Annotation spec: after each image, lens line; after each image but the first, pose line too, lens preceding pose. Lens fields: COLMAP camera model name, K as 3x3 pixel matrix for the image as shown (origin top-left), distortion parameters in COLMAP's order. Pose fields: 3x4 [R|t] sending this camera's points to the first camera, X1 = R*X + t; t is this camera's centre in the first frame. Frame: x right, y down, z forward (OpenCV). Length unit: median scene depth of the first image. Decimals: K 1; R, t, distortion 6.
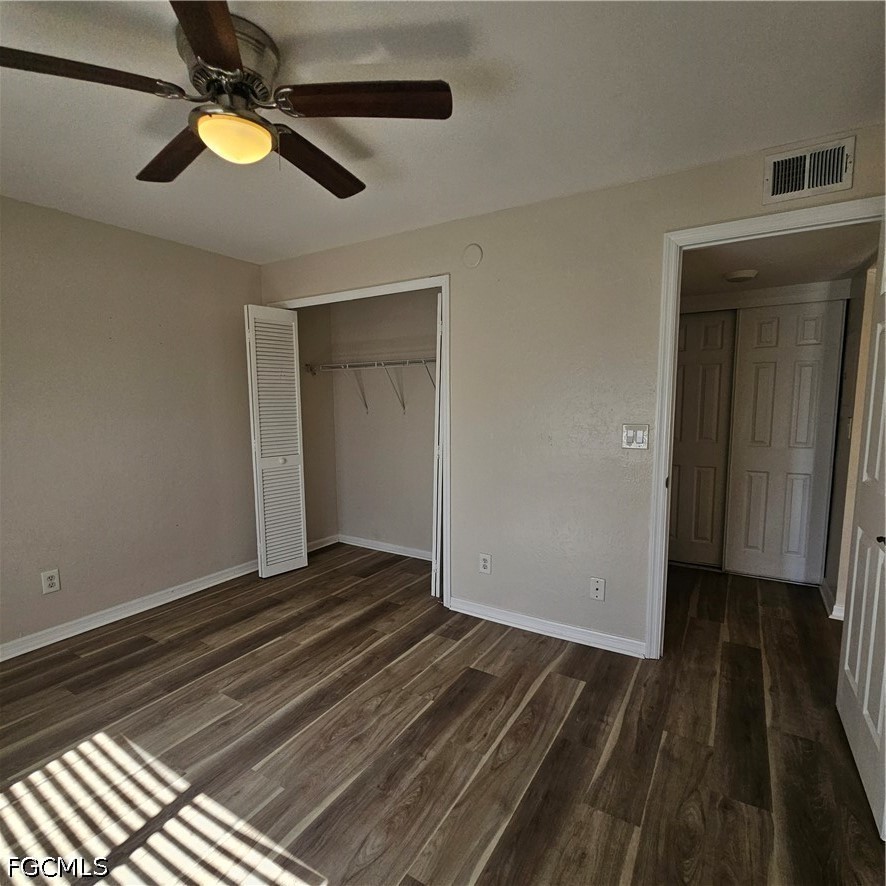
lens RADIAL K [[483.7, 0, 441.1], [0, 483.7, 456.9], [0, 0, 1]] dist [-0.010033, 0.003943]
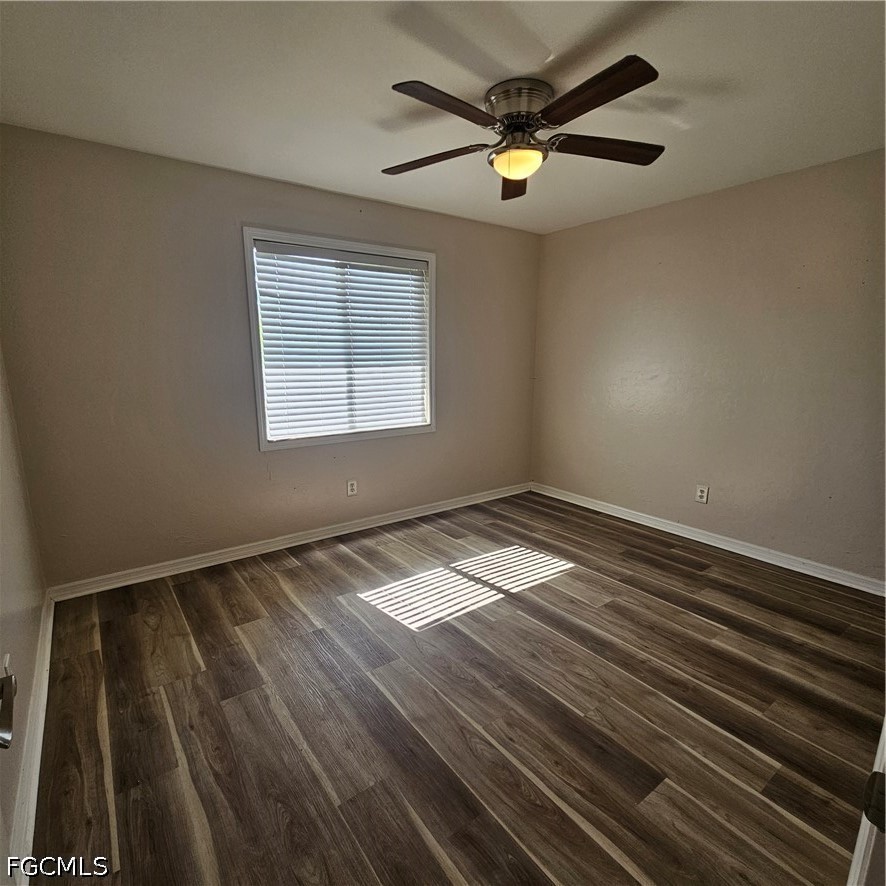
lens RADIAL K [[483.7, 0, 441.1], [0, 483.7, 456.9], [0, 0, 1]] dist [-0.010033, 0.003943]
pose [[-0.373373, 0.202122, -0.905394, 0.738336], [-0.107208, 0.960035, 0.258531, -0.118483], [0.921466, 0.193594, -0.336783, 0.955790]]
